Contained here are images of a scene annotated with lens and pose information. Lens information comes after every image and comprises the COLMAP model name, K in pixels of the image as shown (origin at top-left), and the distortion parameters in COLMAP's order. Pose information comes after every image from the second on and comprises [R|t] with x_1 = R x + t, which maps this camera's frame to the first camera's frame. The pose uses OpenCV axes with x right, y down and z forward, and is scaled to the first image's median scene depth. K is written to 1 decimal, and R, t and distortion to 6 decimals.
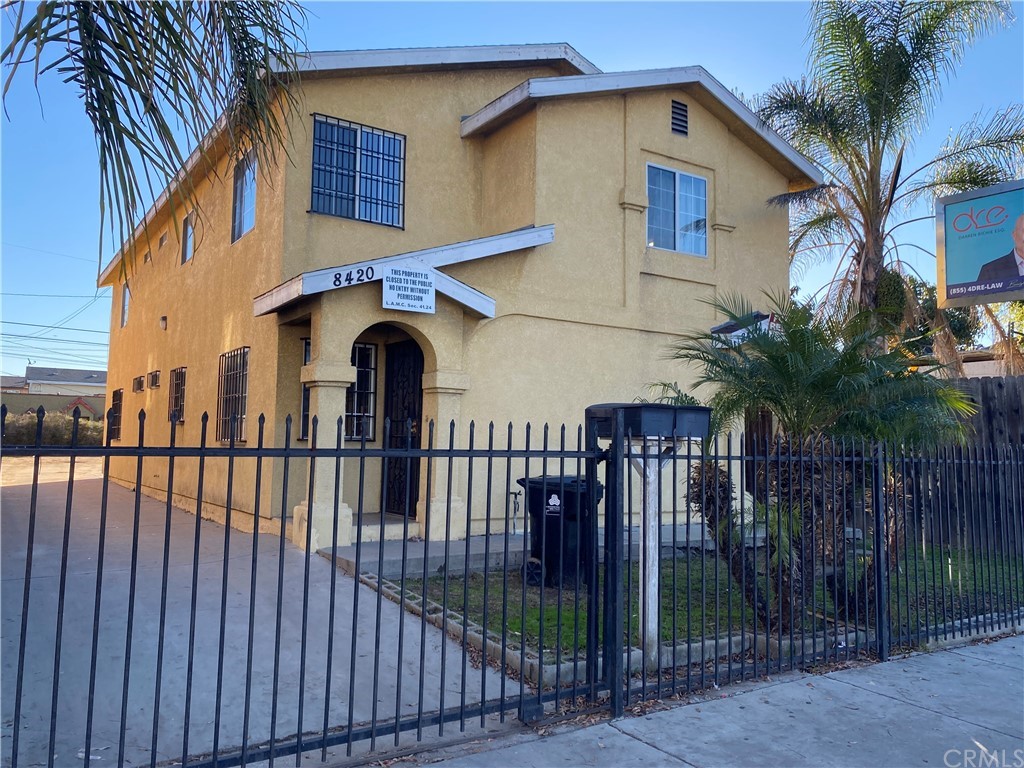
lens RADIAL K [[788.4, 0, 508.8], [0, 788.4, 376.9], [0, 0, 1]] dist [0.053870, -0.058089]
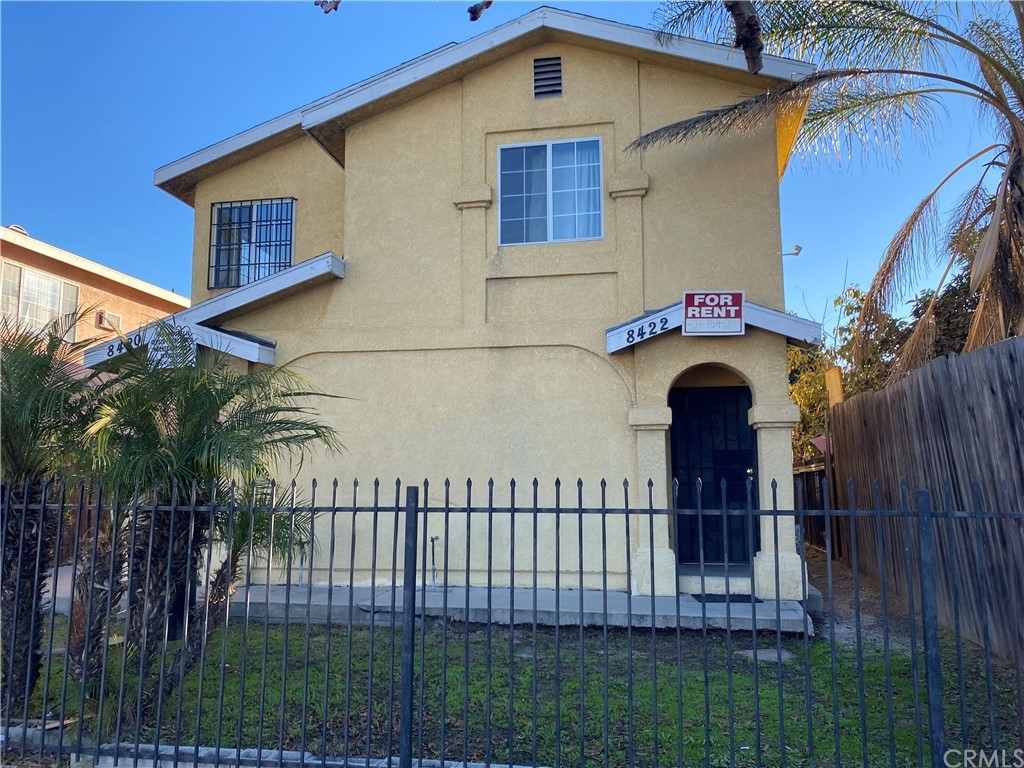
lens RADIAL K [[788.4, 0, 517.1], [0, 788.4, 385.3], [0, 0, 1]] dist [0.053870, -0.058089]
pose [[0.724866, -0.105734, -0.680728, 0.789825], [0.075572, 0.994392, -0.073982, 0.046285], [0.684732, 0.002183, 0.728791, 0.440142]]
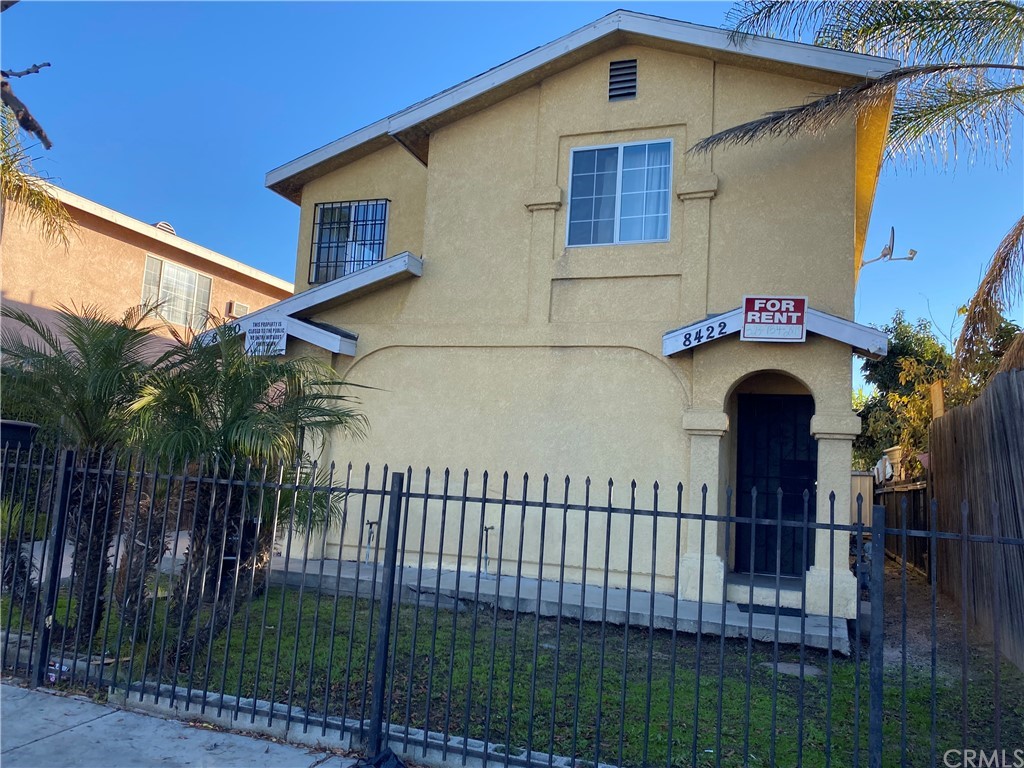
lens RADIAL K [[788.4, 0, 519.1], [0, 788.4, 389.3], [0, 0, 1]] dist [0.053870, -0.058089]
pose [[0.604479, -0.071768, -0.793382, 0.861175], [0.020669, 0.997011, -0.074440, 0.051923], [0.796353, 0.028598, 0.604156, 0.487598]]
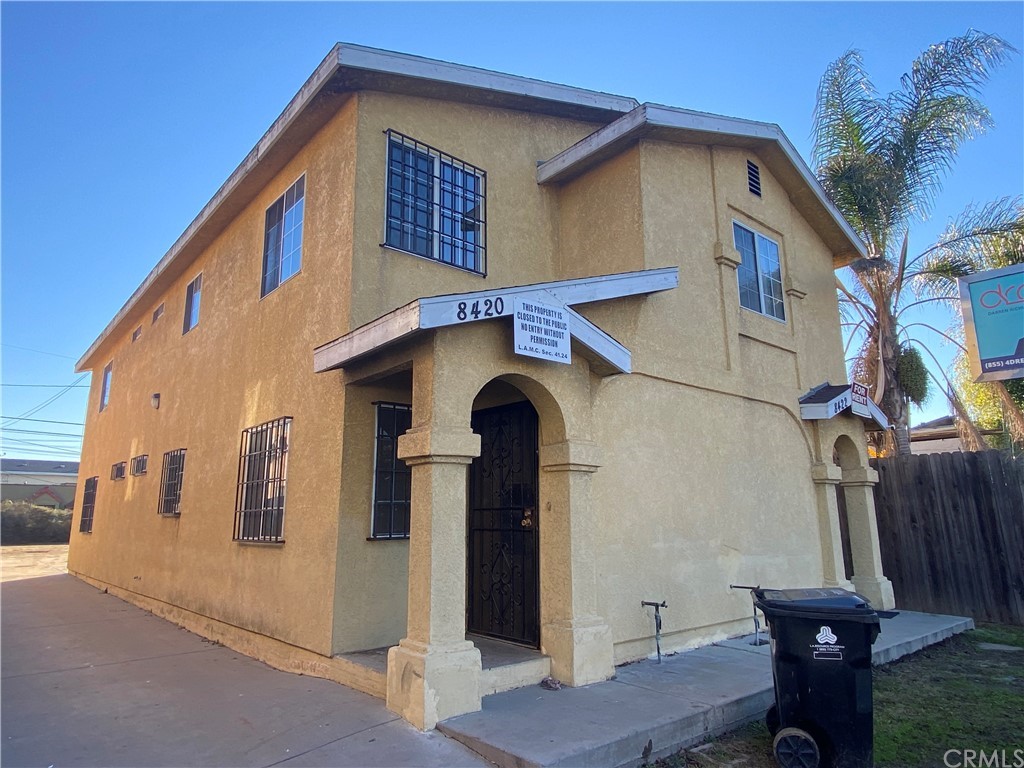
lens RADIAL K [[630.3, 0, 512.2], [0, 630.3, 379.2], [0, 0, 1]] dist [0.049326, -0.015308]
pose [[0.991555, 0.002954, 0.129655, -0.192459], [0.013823, 0.991638, -0.128307, 0.008501], [-0.128950, 0.129016, 0.983223, 0.351594]]
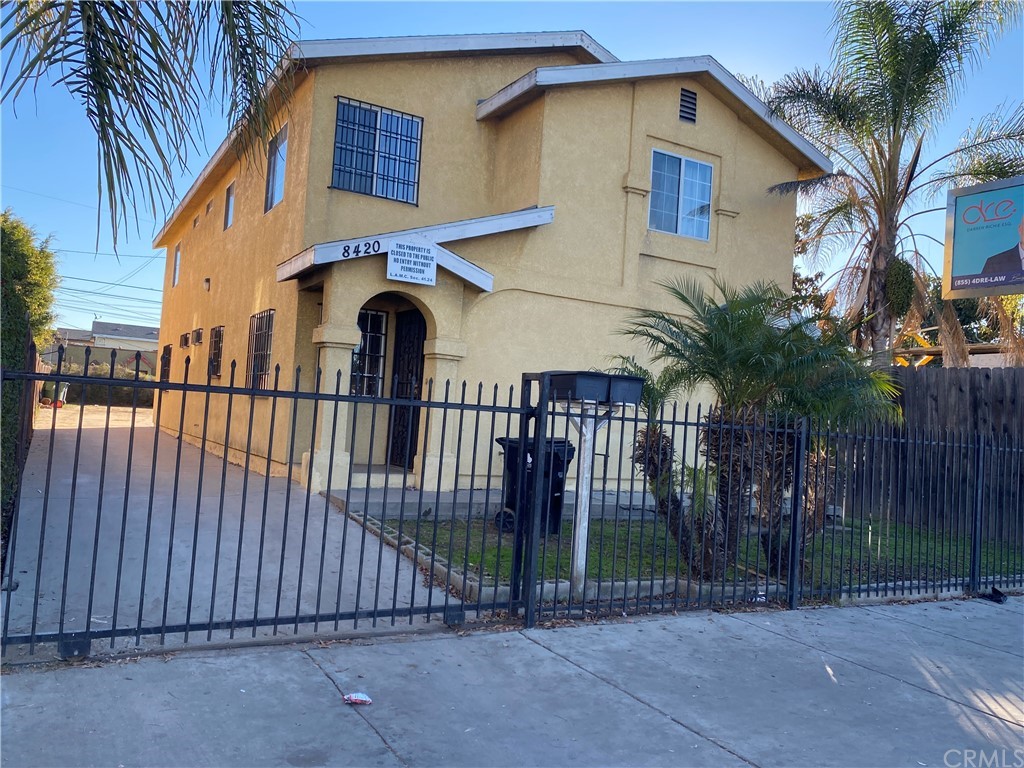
lens RADIAL K [[788.4, 0, 504.7], [0, 788.4, 382.8], [0, 0, 1]] dist [0.053870, -0.058089]
pose [[0.996692, 0.046611, -0.066576, 0.068860], [-0.043876, 0.998155, 0.041964, 0.003606], [0.068409, -0.038904, 0.996899, -0.077086]]
